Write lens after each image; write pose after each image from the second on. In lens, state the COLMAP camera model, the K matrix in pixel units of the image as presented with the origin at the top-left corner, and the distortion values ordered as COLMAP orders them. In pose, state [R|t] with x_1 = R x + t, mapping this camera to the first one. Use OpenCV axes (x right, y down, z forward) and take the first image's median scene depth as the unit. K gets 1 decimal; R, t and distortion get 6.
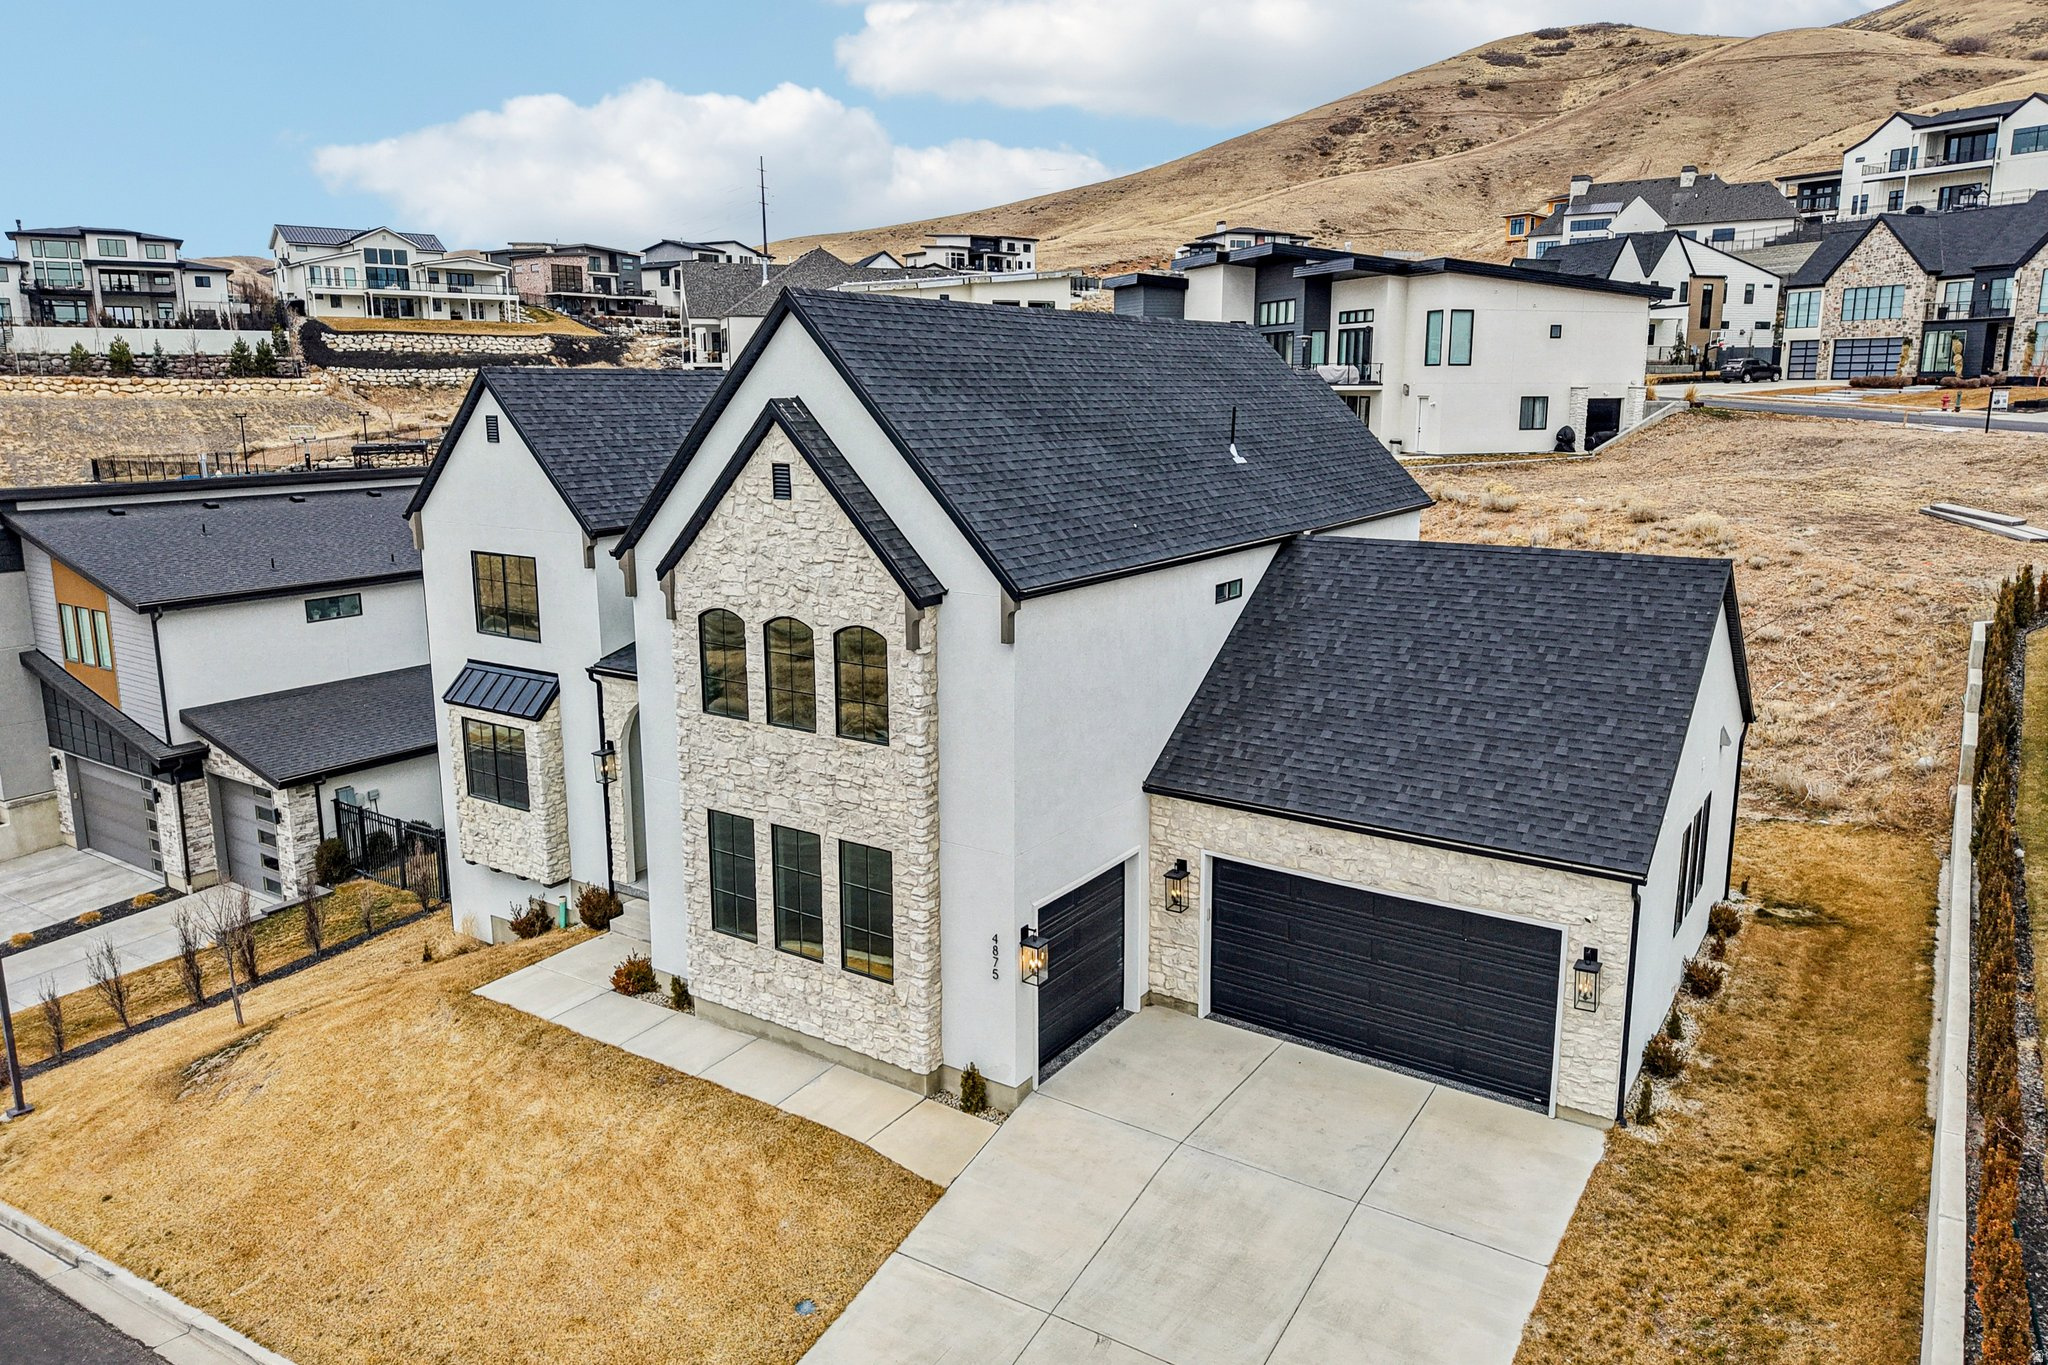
lens RADIAL K [[1387.7, 0, 1024.5], [0, 1387.7, 639.9], [0, 0, 1]] dist [0.022250, -0.021907]
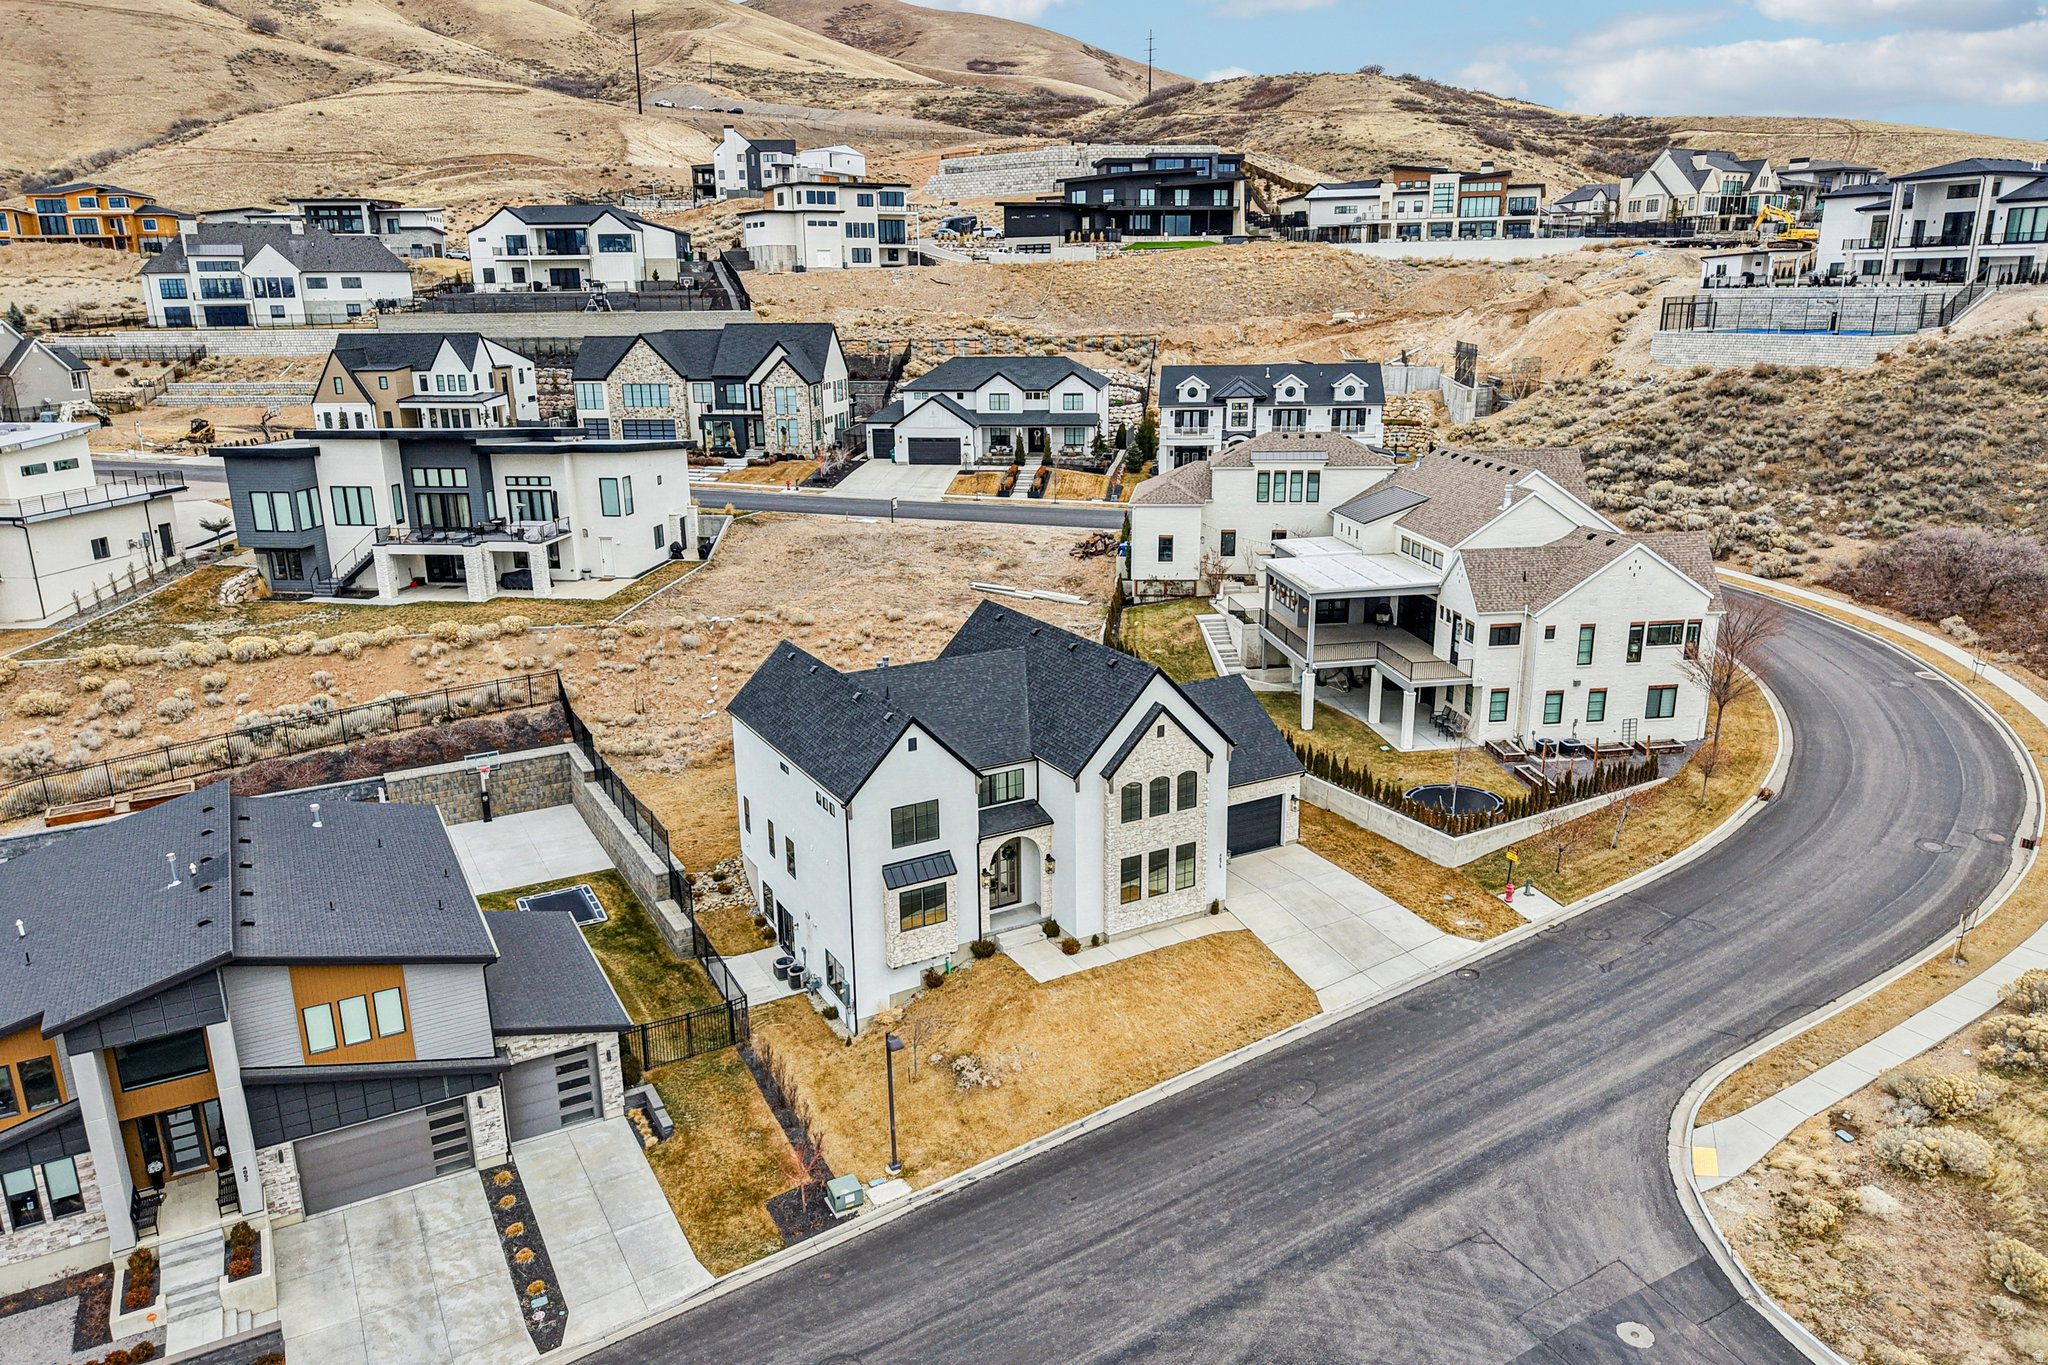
lens RADIAL K [[1393.4, 0, 1032.2], [0, 1393.4, 687.6], [0, 0, 1]] dist [0.024959, -0.023798]
pose [[0.453818, -0.249703, 0.855393, -1.958618], [0.176290, 0.966121, 0.188498, -0.567267], [-0.873482, 0.065254, 0.482464, -0.103028]]
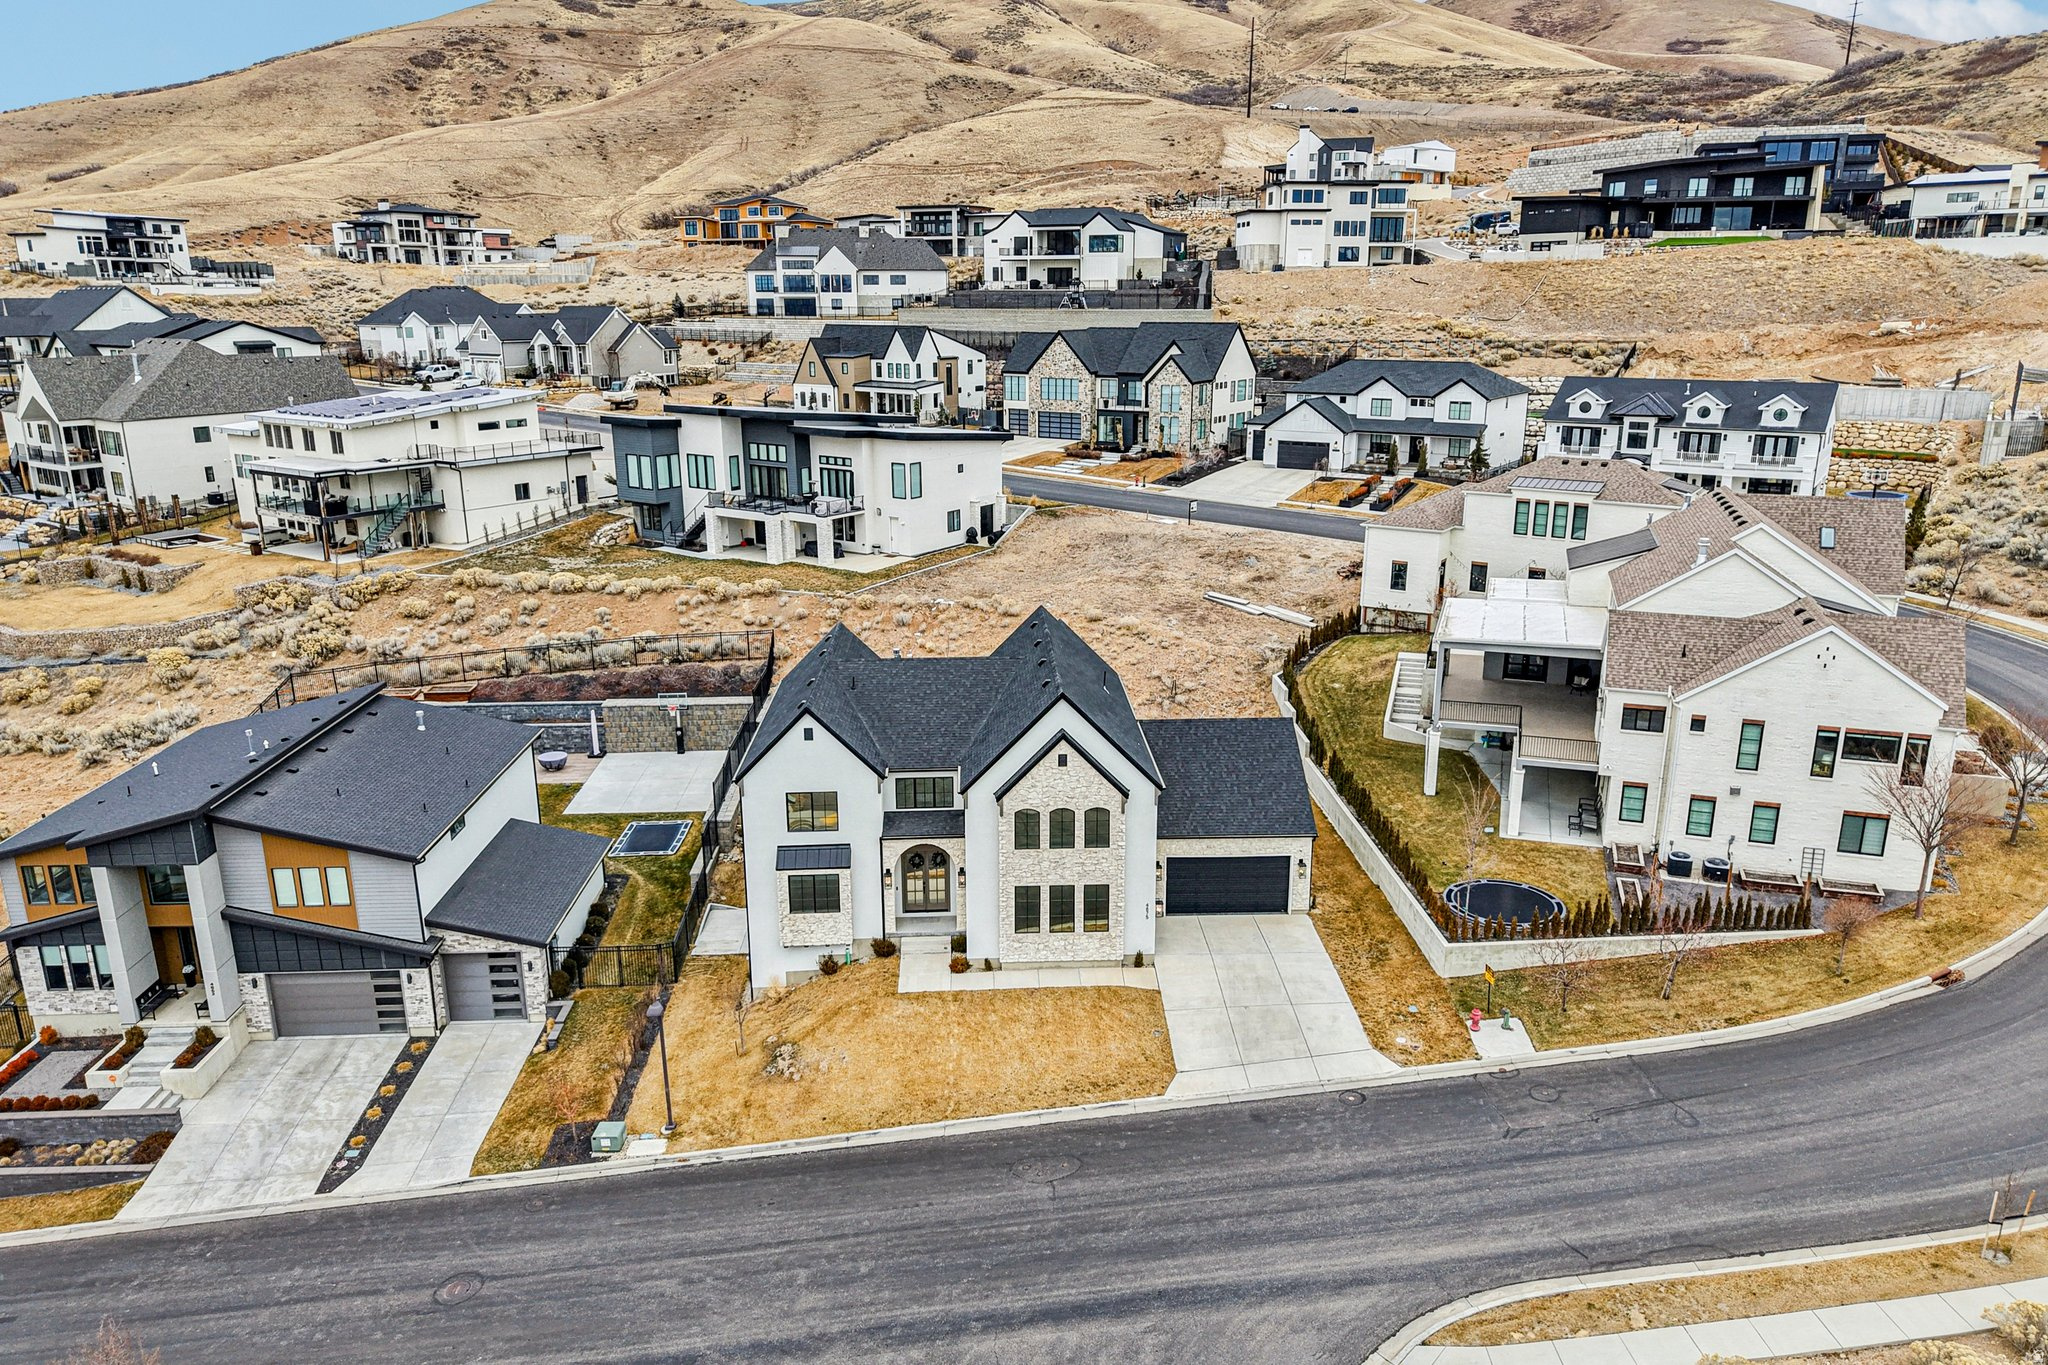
lens RADIAL K [[1373.6, 0, 1030.3], [0, 1373.6, 677.0], [0, 0, 1]] dist [0.030405, -0.030469]
pose [[0.803113, -0.161802, 0.573437, -1.247208], [0.111287, 0.986220, 0.122414, -0.439071], [-0.585342, -0.034497, 0.810052, -0.799057]]
